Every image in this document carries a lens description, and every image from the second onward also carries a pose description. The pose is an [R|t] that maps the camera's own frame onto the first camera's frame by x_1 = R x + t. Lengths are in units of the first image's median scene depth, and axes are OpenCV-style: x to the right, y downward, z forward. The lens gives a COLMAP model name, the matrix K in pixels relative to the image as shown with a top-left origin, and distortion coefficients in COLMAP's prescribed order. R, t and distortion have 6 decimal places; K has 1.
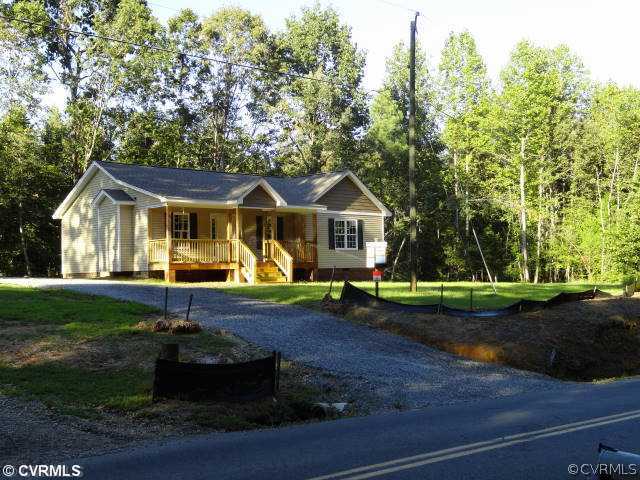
lens RADIAL K [[787.1, 0, 320.0], [0, 787.1, 240.0], [0, 0, 1]] dist [-0.030999, -0.010928]
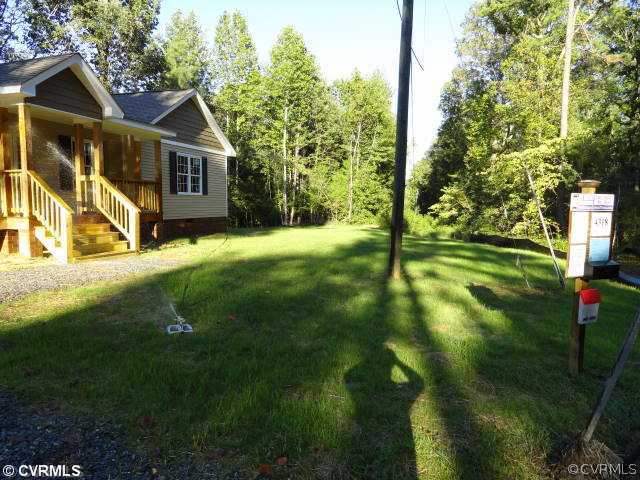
lens RADIAL K [[446.2, 0, 320.0], [0, 446.2, 240.0], [0, 0, 1]] dist [0.009004, -0.003238]
pose [[0.880418, -0.012067, 0.474046, -0.061996], [-0.044310, 0.993209, 0.107577, 0.003655], [-0.472124, -0.115718, 0.873904, 0.545198]]
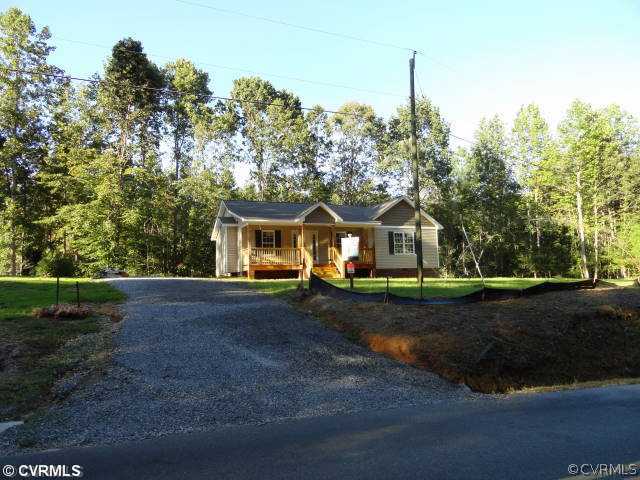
lens RADIAL K [[446.2, 0, 320.0], [0, 446.2, 240.0], [0, 0, 1]] dist [0.009004, -0.003238]
pose [[0.944658, -0.041570, -0.325412, 0.144441], [0.026223, 0.998333, -0.051407, 0.022636], [0.327006, 0.040028, 0.944174, 0.230376]]
